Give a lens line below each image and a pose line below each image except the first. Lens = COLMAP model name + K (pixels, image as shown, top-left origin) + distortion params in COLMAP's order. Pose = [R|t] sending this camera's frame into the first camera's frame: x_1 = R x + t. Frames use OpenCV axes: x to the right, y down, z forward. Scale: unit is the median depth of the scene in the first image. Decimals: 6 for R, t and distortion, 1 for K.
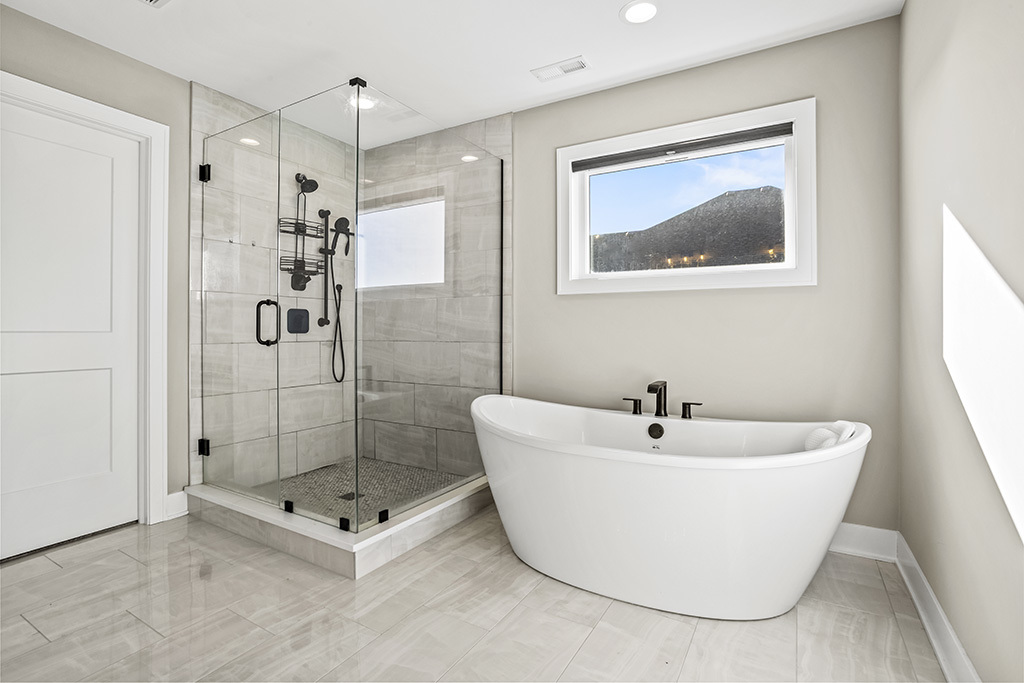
lens RADIAL K [[497.0, 0, 507.8], [0, 497.0, 328.6], [0, 0, 1]] dist [-0.047010, 0.030710]
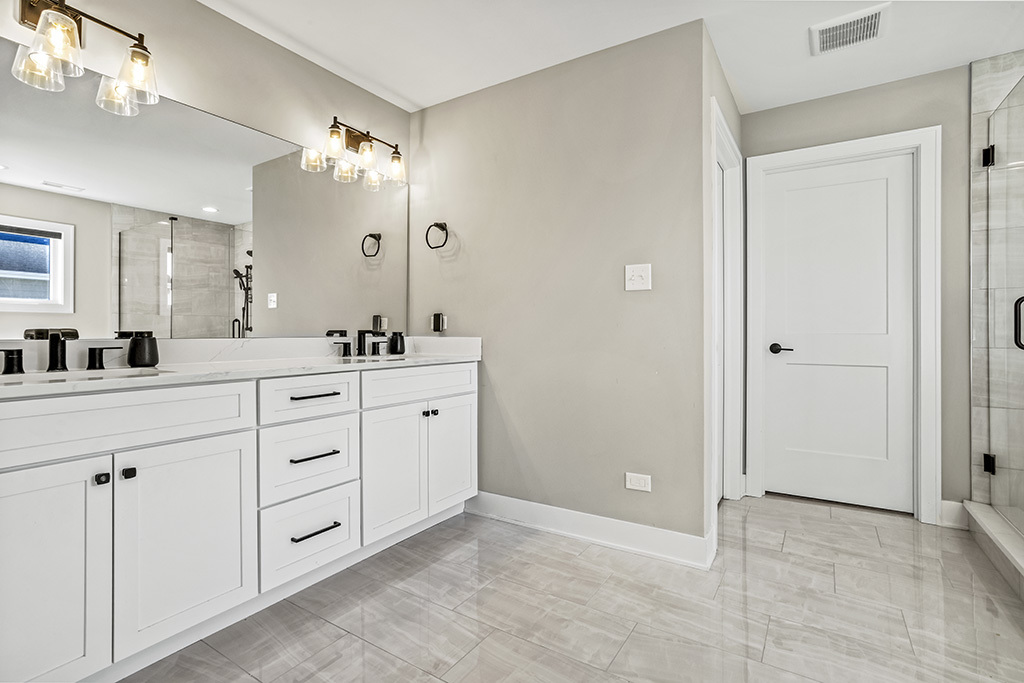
lens RADIAL K [[497.0, 0, 507.8], [0, 497.0, 328.6], [0, 0, 1]] dist [-0.047010, 0.030710]
pose [[-0.024222, -0.011495, -0.999641, 0.323513], [-0.003864, 0.999927, -0.011405, 0.011066], [0.999699, 0.003586, -0.024264, 0.162093]]
